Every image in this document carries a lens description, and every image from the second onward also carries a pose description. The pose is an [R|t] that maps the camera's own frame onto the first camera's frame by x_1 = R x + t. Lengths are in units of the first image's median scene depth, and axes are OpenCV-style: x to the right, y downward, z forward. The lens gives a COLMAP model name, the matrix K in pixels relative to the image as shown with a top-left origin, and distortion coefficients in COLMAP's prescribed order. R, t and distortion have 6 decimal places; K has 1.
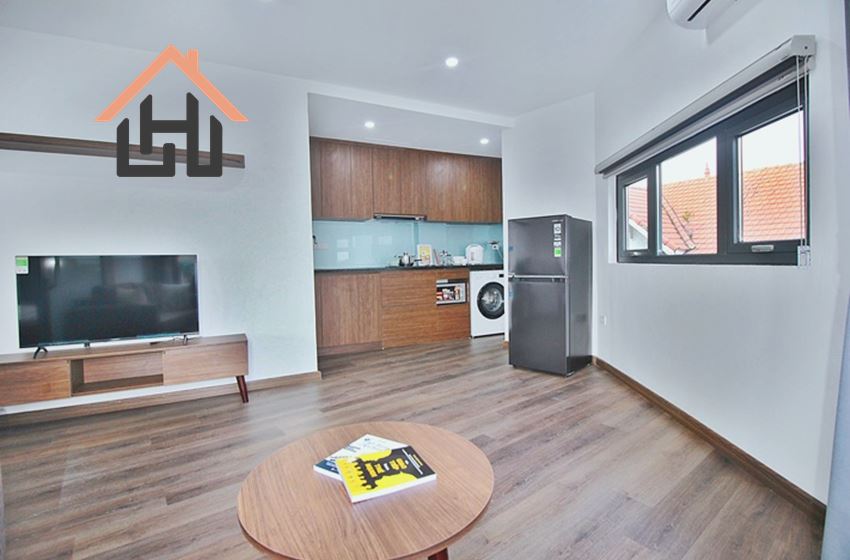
lens RADIAL K [[392.6, 0, 424.6], [0, 392.6, 273.3], [0, 0, 1]] dist [-0.003286, -0.008881]
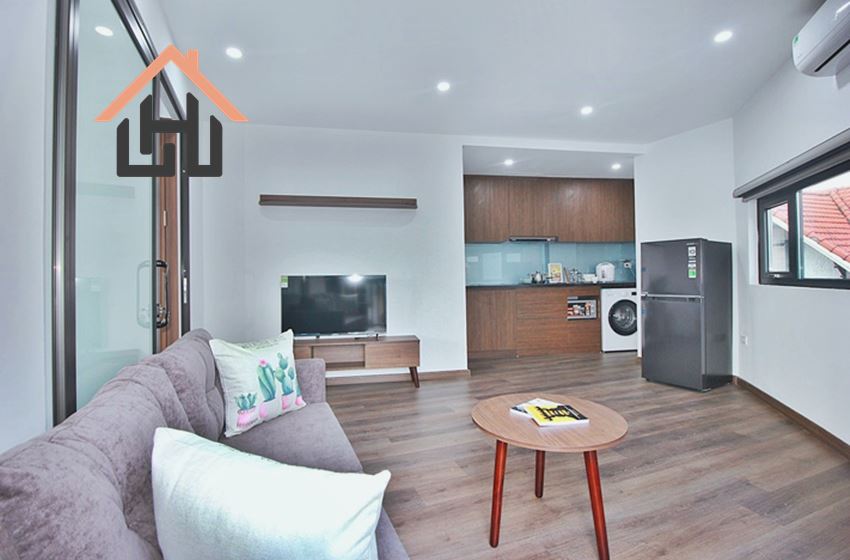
lens RADIAL K [[392.6, 0, 427.2], [0, 392.6, 274.5], [0, 0, 1]] dist [-0.003286, -0.008881]
pose [[0.957347, 0.006003, -0.288879, -0.039106], [-0.014972, 0.999472, -0.028848, -0.009308], [0.288553, 0.031942, 0.956931, -0.207444]]
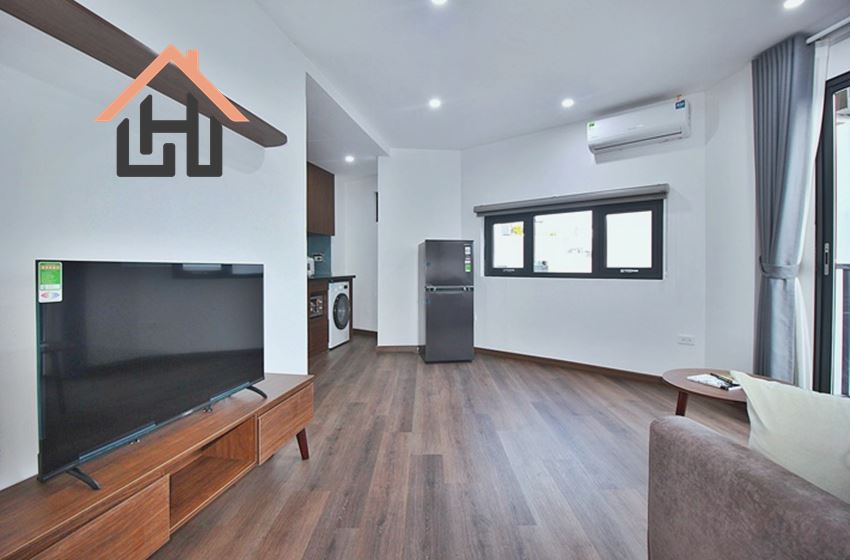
lens RADIAL K [[392.6, 0, 424.9], [0, 392.6, 273.5], [0, 0, 1]] dist [-0.003286, -0.008881]
pose [[0.618143, 0.007417, 0.786030, -0.744651], [0.012687, 0.999731, -0.019411, -0.011283], [-0.785963, 0.021971, 0.617883, 0.275312]]
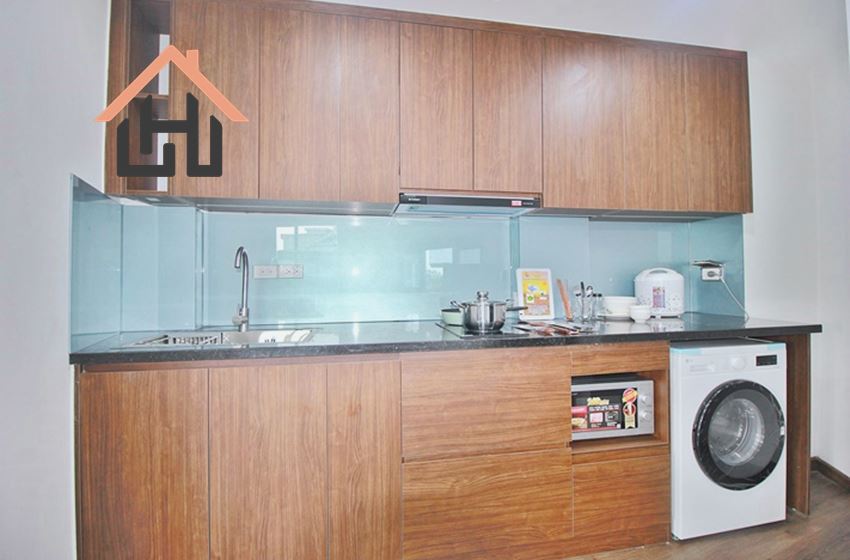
lens RADIAL K [[392.6, 0, 424.8], [0, 392.6, 271.1], [0, 0, 1]] dist [-0.003286, -0.008881]
pose [[0.965096, 0.011605, -0.261638, -0.006079], [-0.021984, 0.999082, -0.036776, -0.081341], [0.260971, 0.041244, 0.964465, 0.877635]]
